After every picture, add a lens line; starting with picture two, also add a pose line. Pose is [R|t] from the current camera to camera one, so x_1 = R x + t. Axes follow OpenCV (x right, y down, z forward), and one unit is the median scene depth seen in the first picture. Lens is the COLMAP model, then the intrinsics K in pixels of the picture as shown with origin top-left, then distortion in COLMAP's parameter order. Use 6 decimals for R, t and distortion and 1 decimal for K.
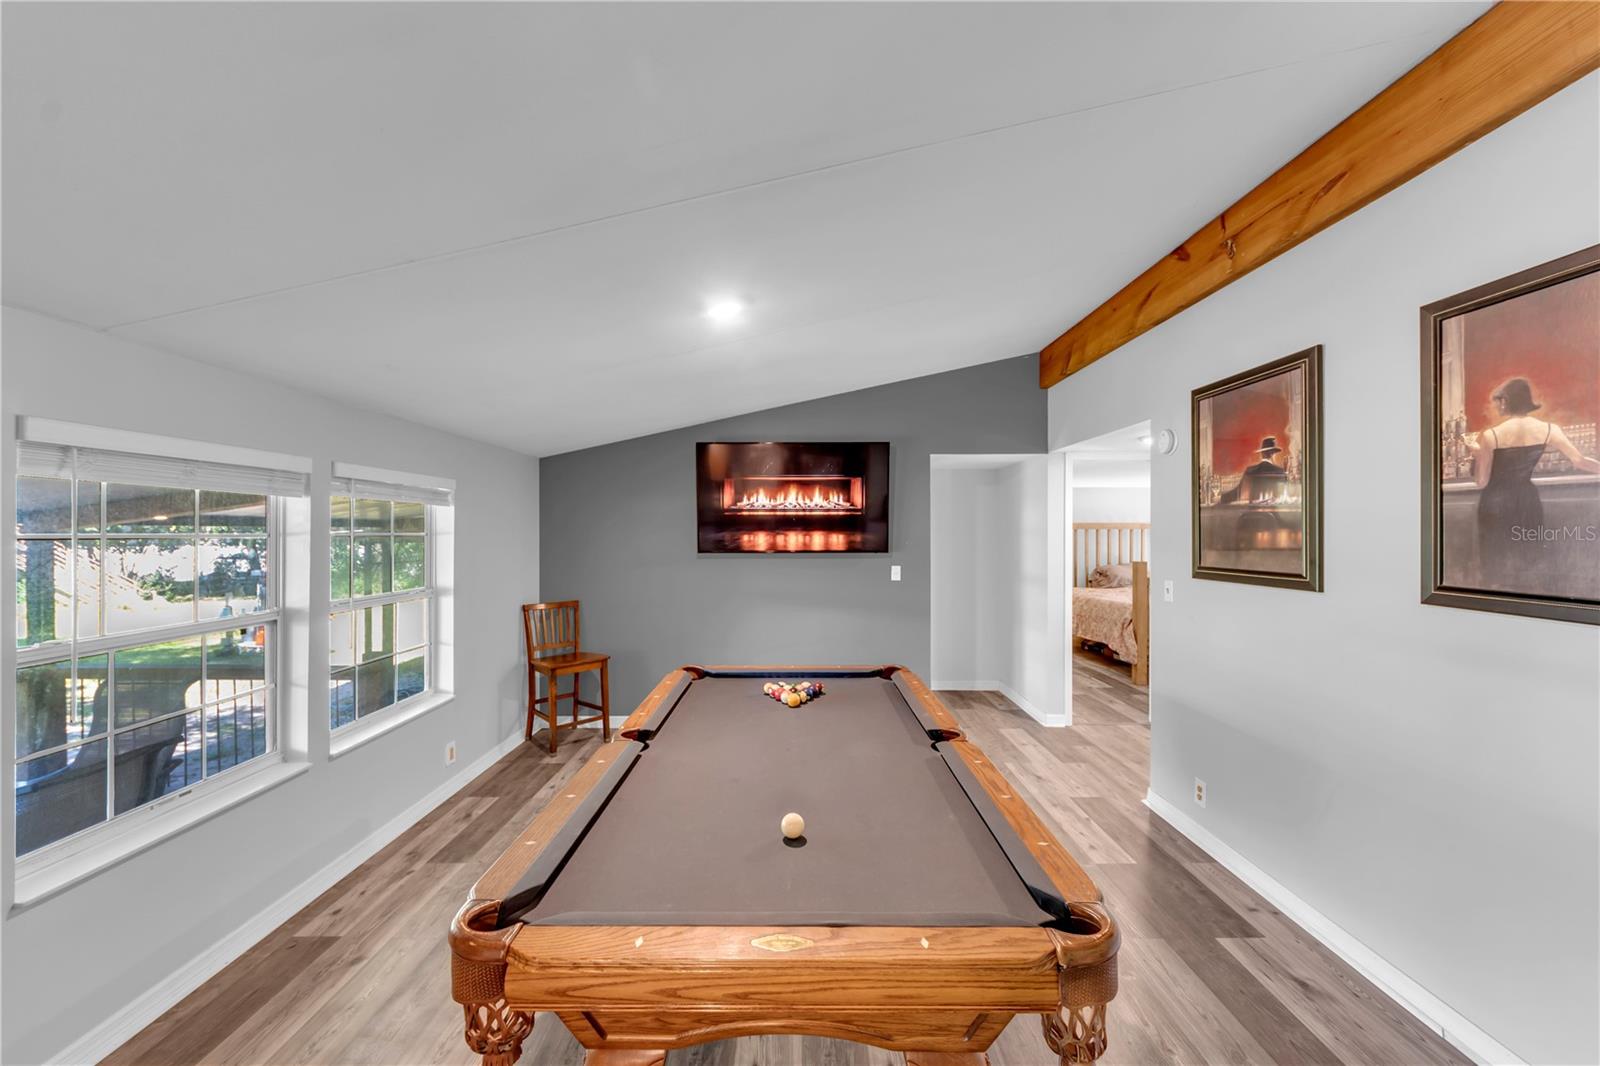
lens RADIAL K [[612.1, 0, 800.5], [0, 612.1, 534.2], [0, 0, 1]] dist [0.001601, -0.001688]
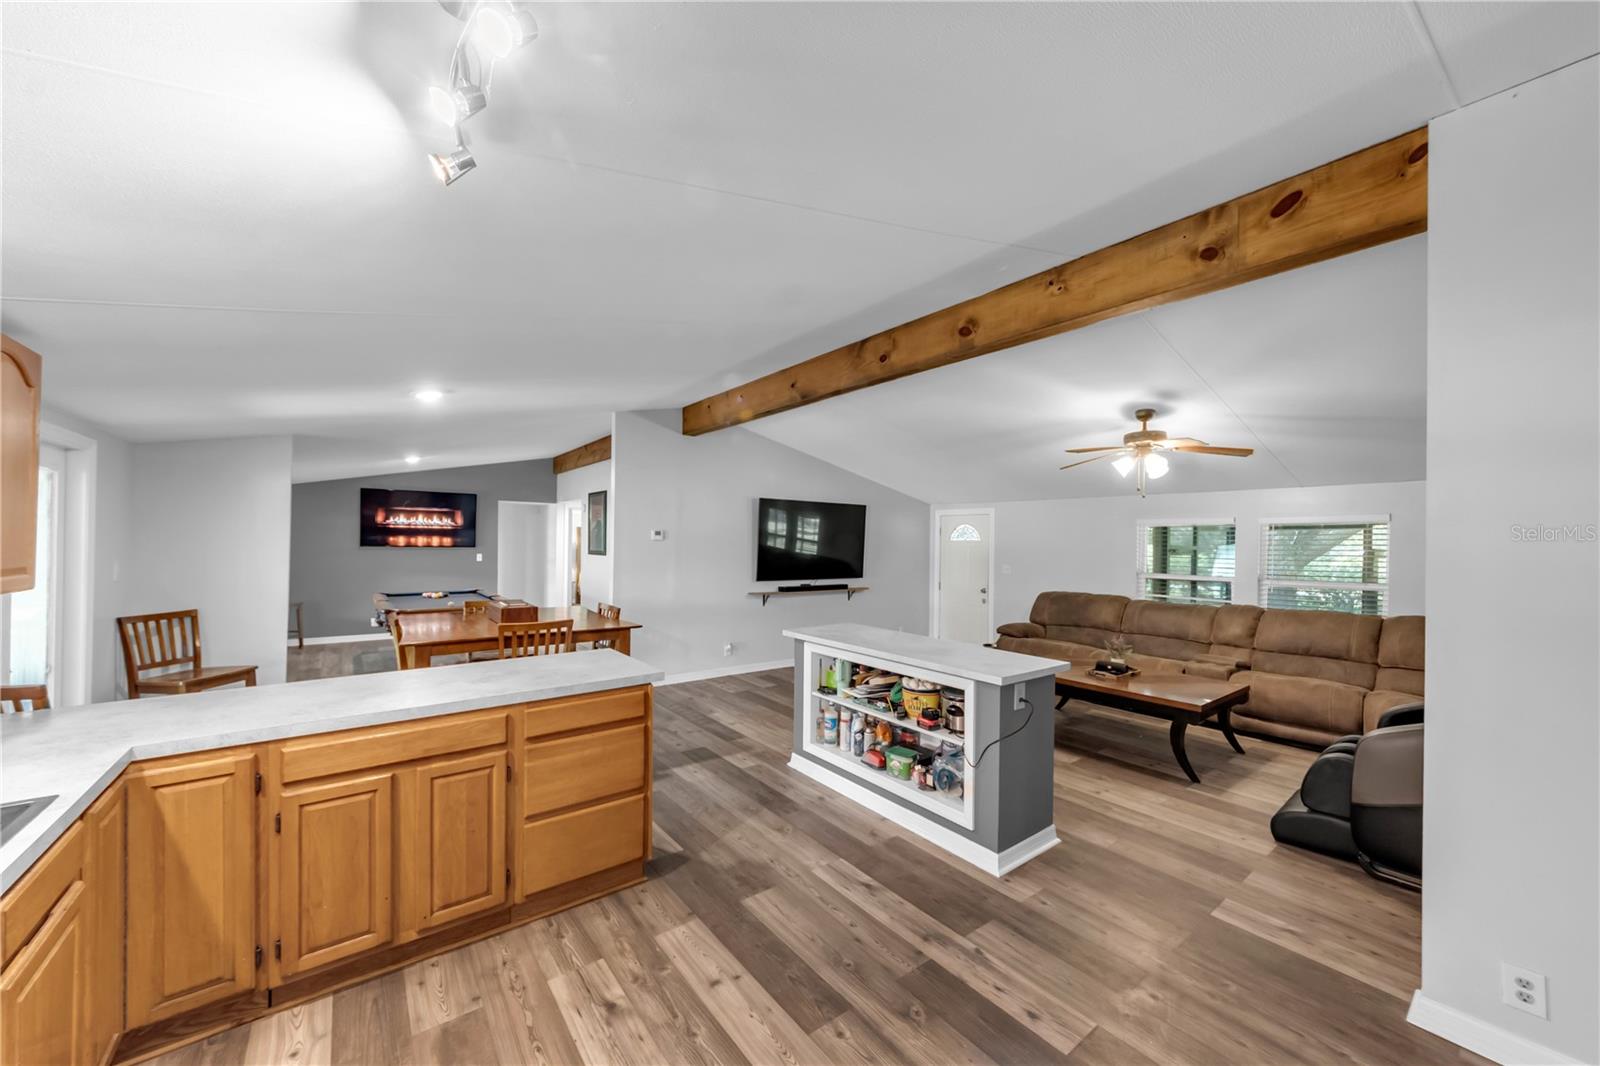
lens RADIAL K [[578.1, 0, 801.7], [0, 578.1, 545.1], [0, 0, 1]] dist [0.003288, -0.000951]
pose [[0.789694, 0.009341, 0.613429, -0.260325], [-0.015296, 0.999873, 0.004465, -0.003435], [-0.613310, -0.012909, 0.789737, -1.724231]]
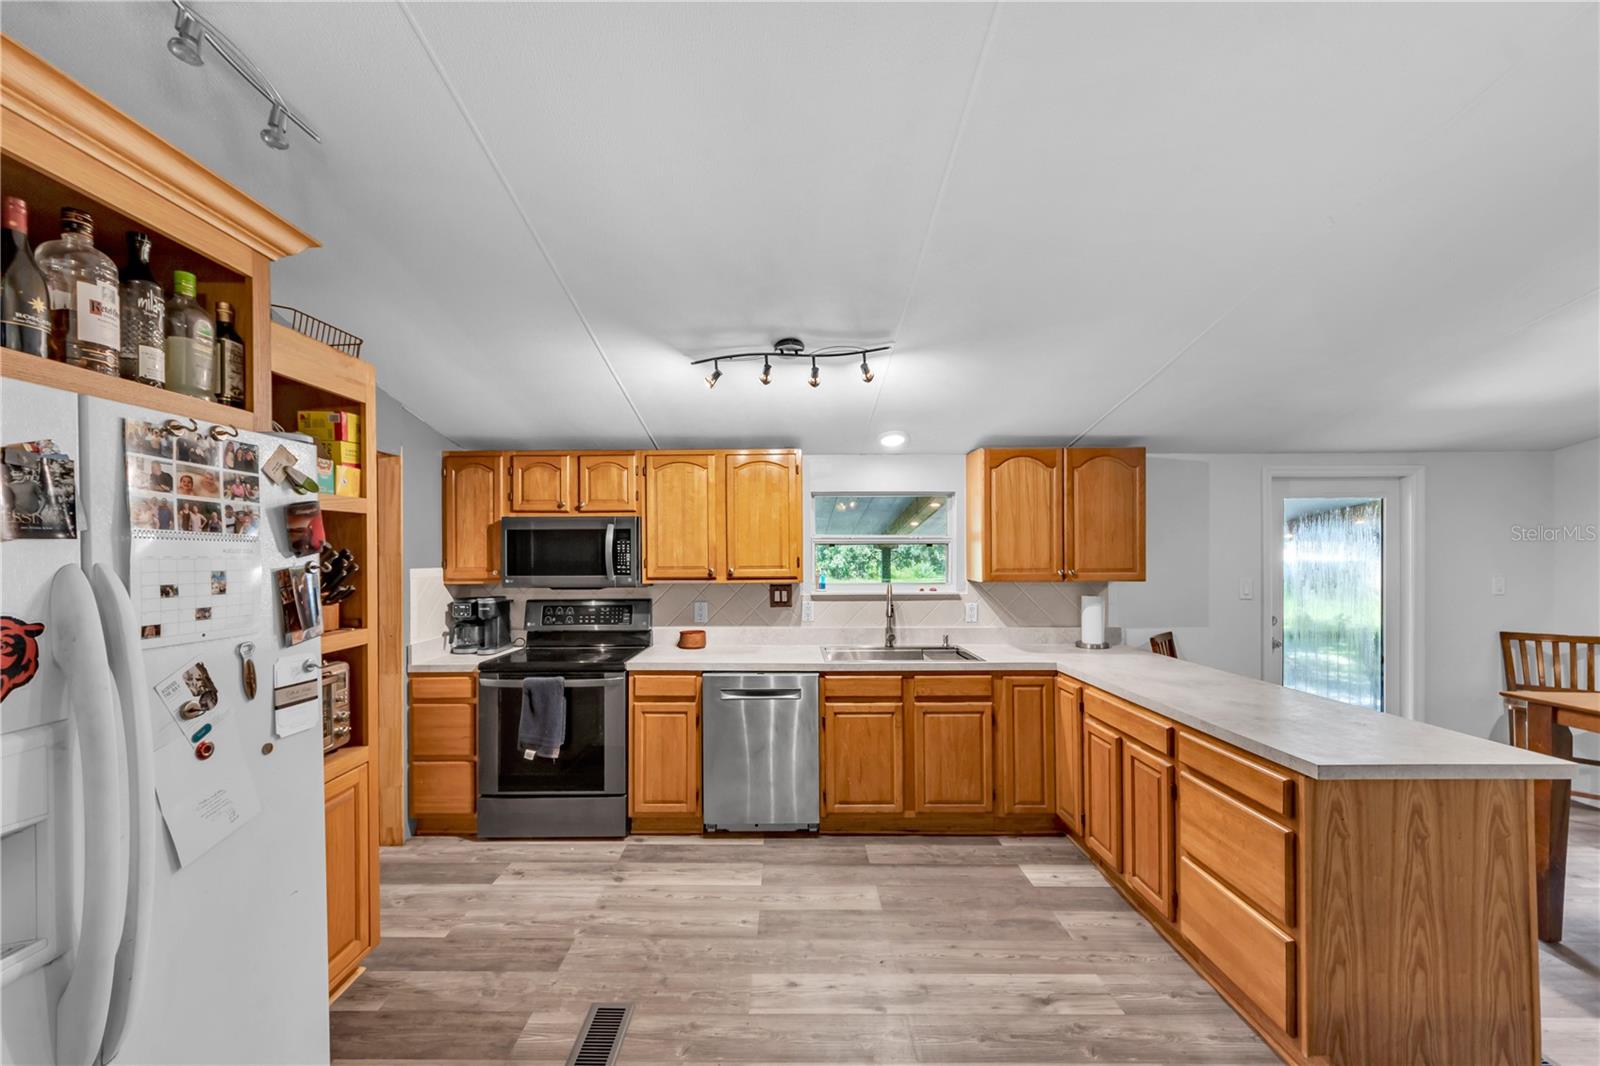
lens RADIAL K [[612.1, 0, 783.5], [0, 612.1, 547.9], [0, 0, 1]] dist [0.001601, -0.001688]
pose [[-0.008236, -0.004505, -0.999956, 0.530323], [0.004000, 0.999982, -0.004538, 0.000260], [0.999958, -0.004037, -0.008217, -1.435061]]
